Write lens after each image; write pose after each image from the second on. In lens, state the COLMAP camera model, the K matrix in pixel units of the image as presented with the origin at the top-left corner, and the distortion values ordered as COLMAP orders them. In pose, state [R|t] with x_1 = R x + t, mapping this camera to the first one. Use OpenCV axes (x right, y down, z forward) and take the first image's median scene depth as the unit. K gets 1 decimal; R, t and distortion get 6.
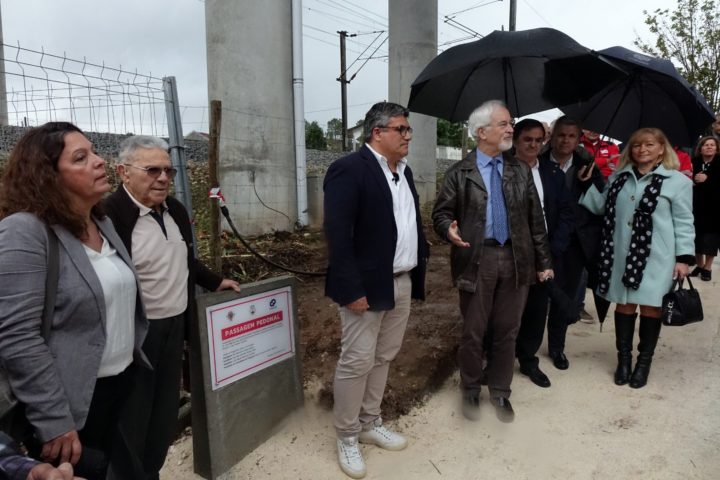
lens RADIAL K [[503.9, 0, 360.9], [0, 503.9, 234.9], [0, 0, 1]] dist [0.034006, -0.019716]
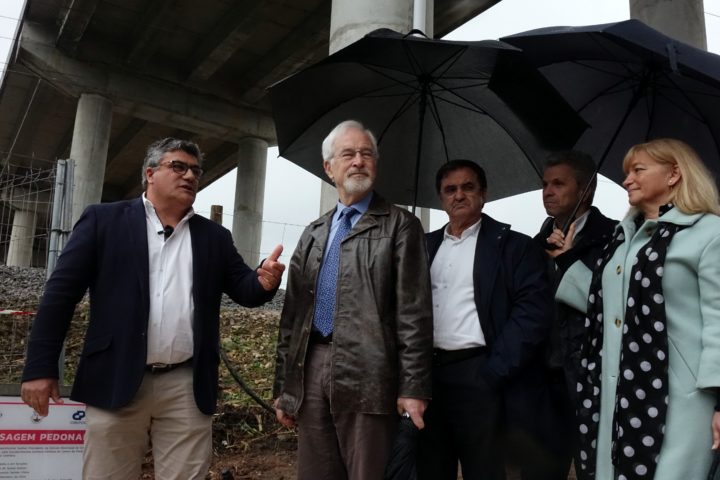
lens RADIAL K [[645.1, 0, 353.6], [0, 645.1, 252.7], [0, 0, 1]] dist [0.018746, -0.003007]
pose [[0.857624, -0.045906, -0.512224, 0.696846], [-0.109867, 0.956660, -0.269688, 0.121672], [0.502404, 0.287568, 0.815411, 0.365201]]
